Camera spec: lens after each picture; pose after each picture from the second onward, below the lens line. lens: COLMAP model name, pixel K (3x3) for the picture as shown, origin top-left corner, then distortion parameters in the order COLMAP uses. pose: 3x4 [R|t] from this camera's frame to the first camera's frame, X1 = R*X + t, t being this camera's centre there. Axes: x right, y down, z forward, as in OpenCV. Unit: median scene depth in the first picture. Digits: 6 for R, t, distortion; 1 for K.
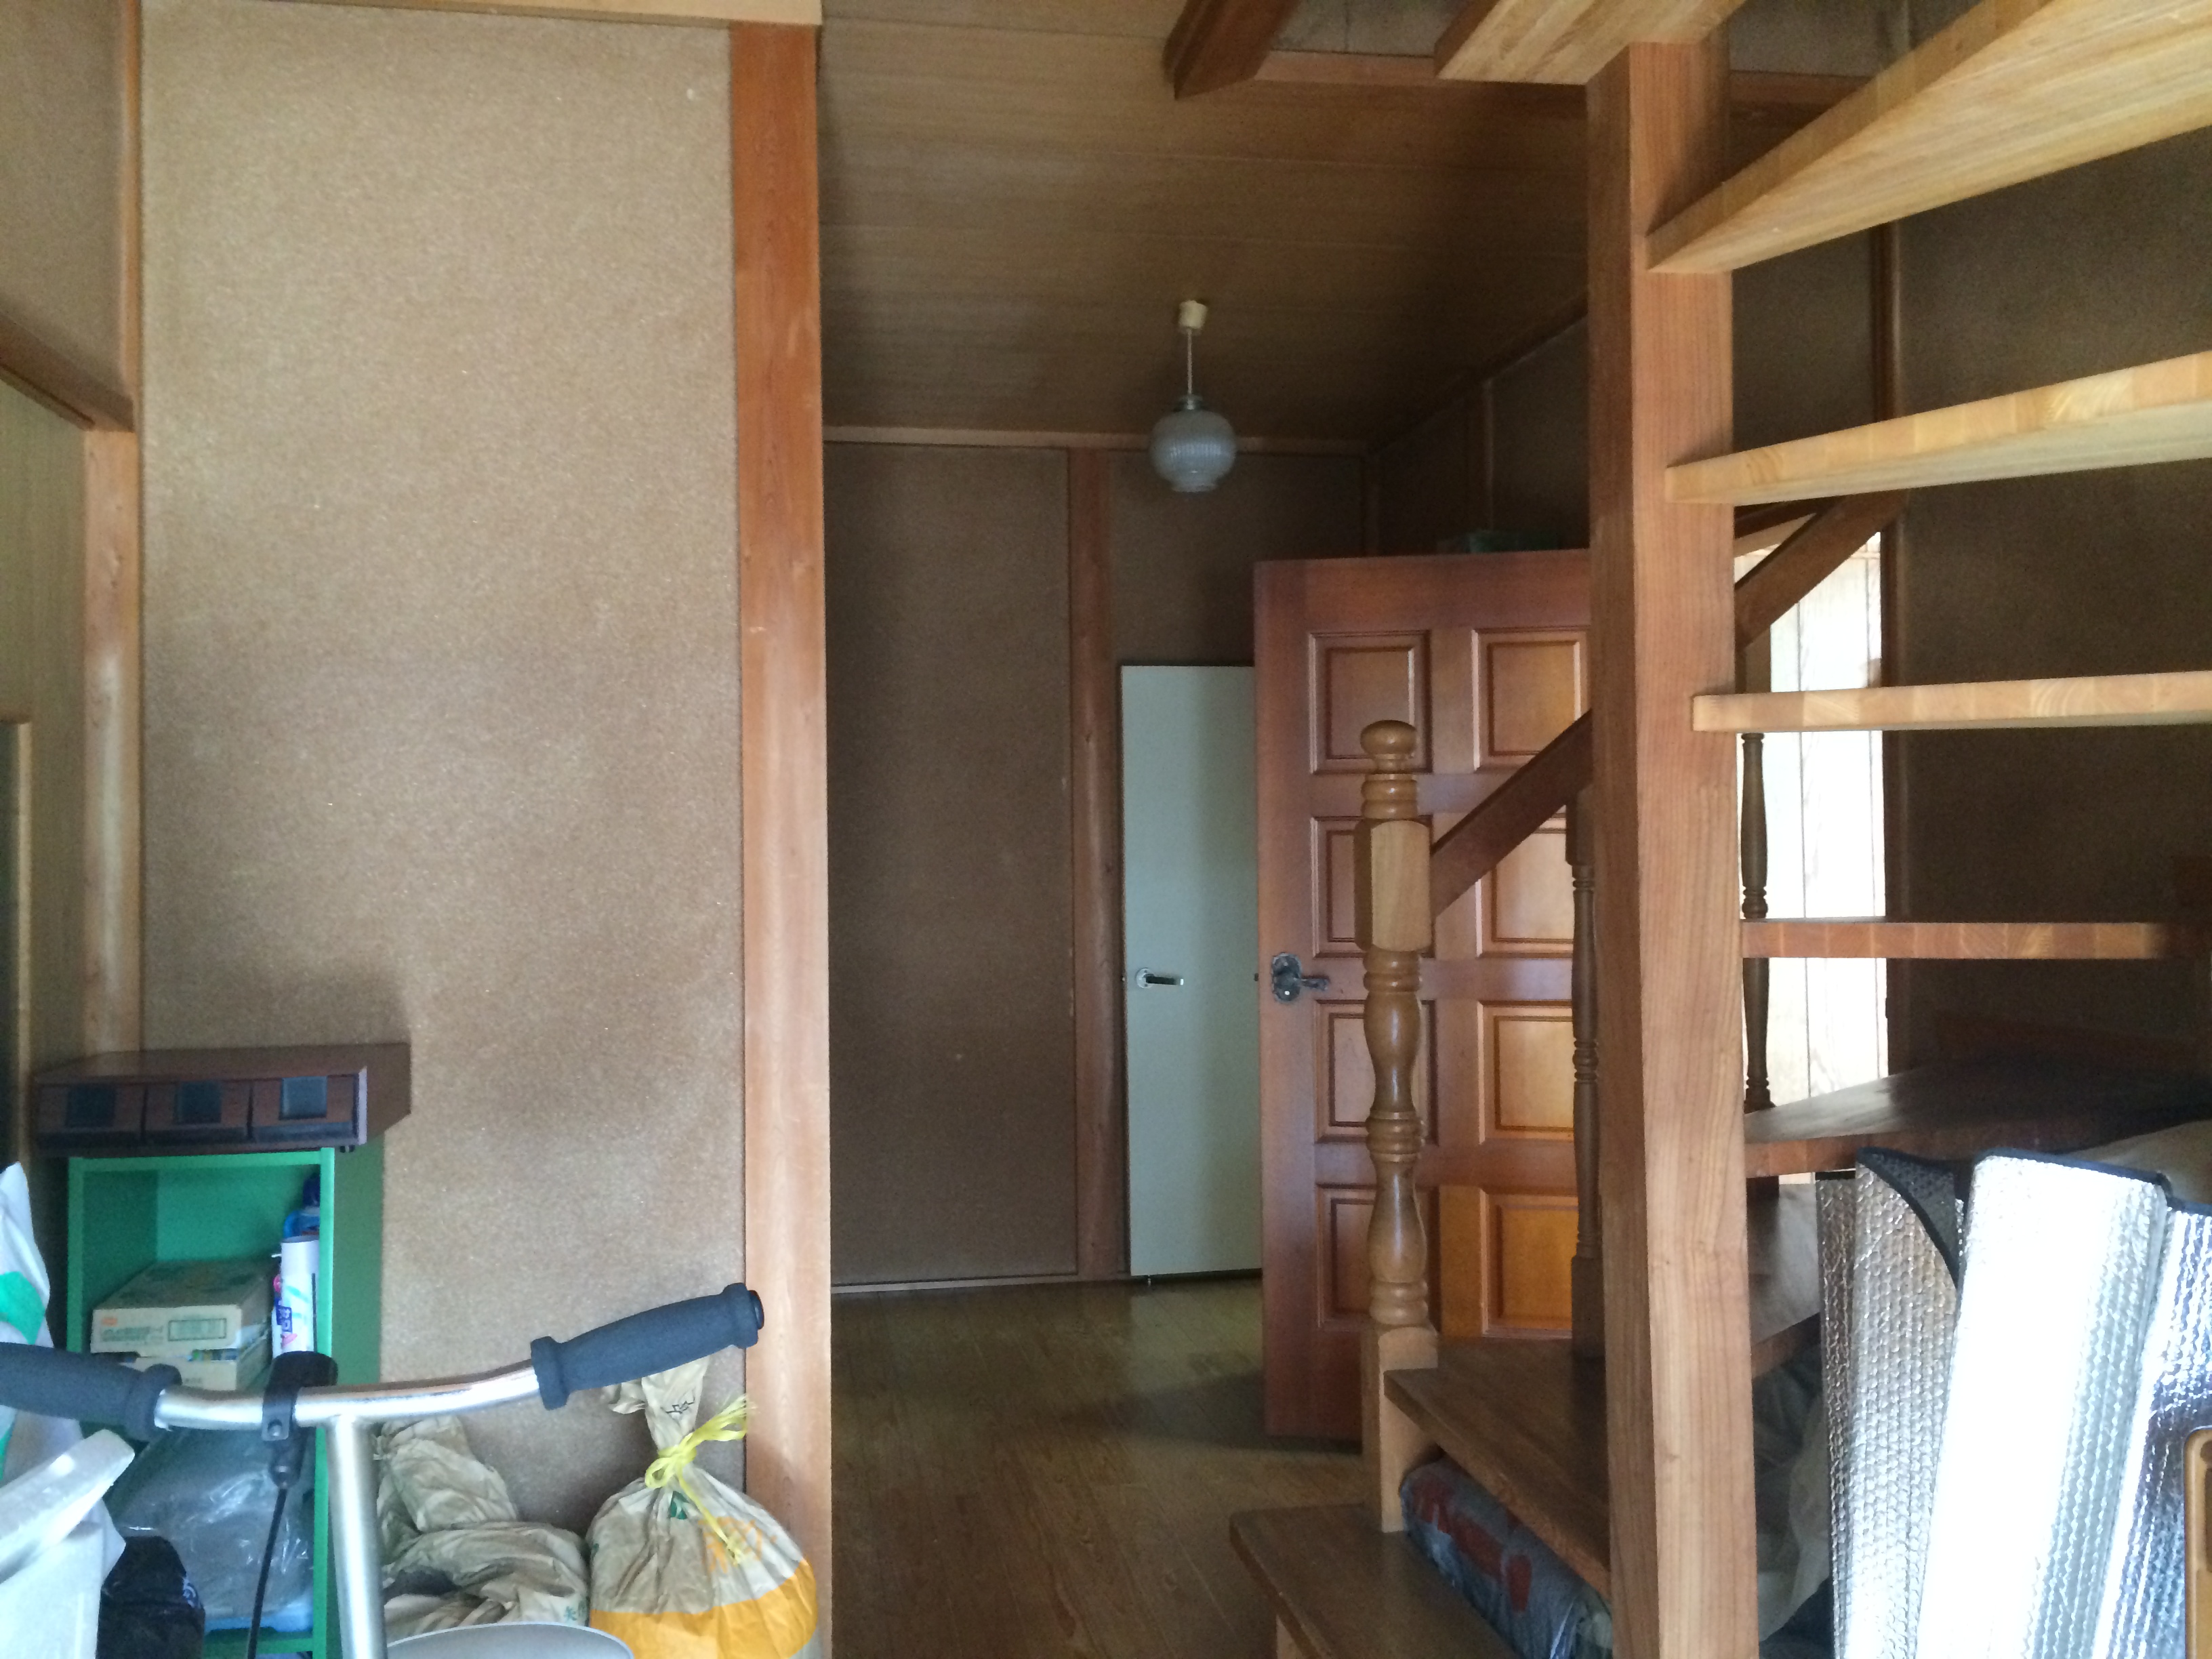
lens RADIAL K [[1925.4, 0, 1106.0], [0, 1925.4, 829.5], [0, 0, 1]] dist [0.107848, -0.009690]
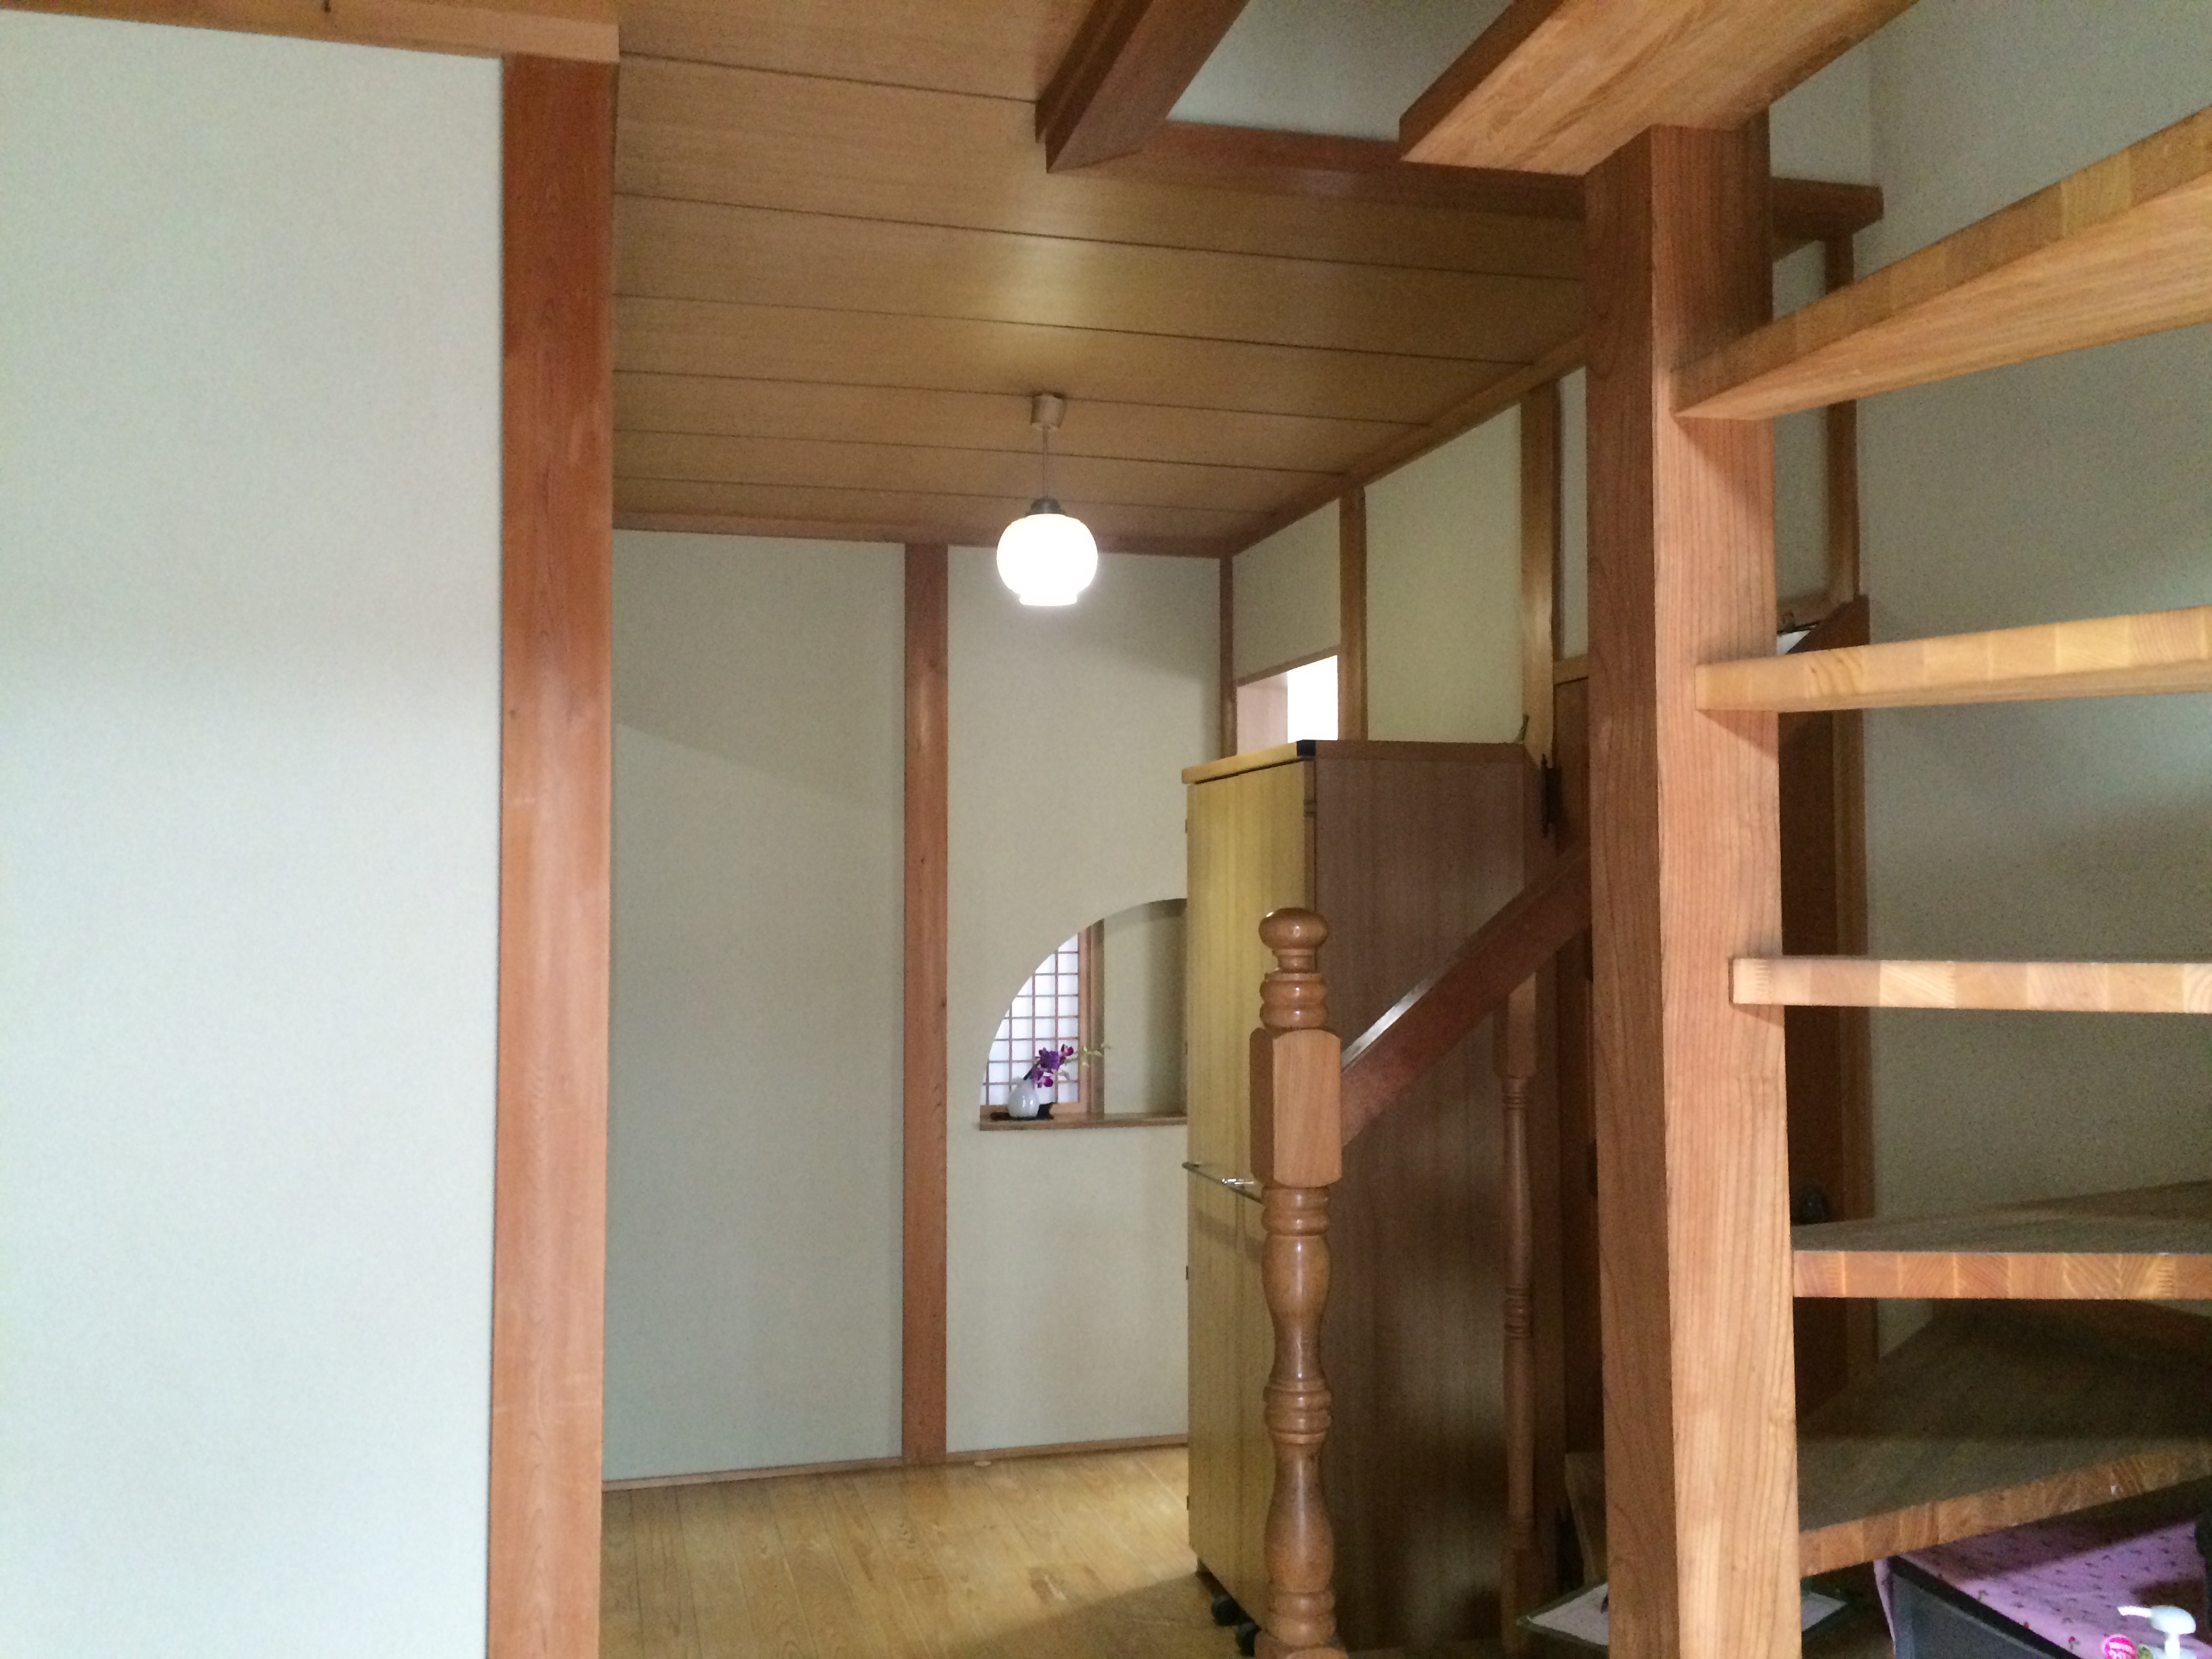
lens RADIAL K [[1875.2, 0, 1106.0], [0, 1875.2, 829.5], [0, 0, 1]] dist [0.213099, -0.297200]
pose [[0.995781, 0.011262, 0.091068, -0.015919], [-0.008457, 0.999480, -0.031124, -0.093188], [-0.091371, 0.030223, 0.995358, 0.261775]]
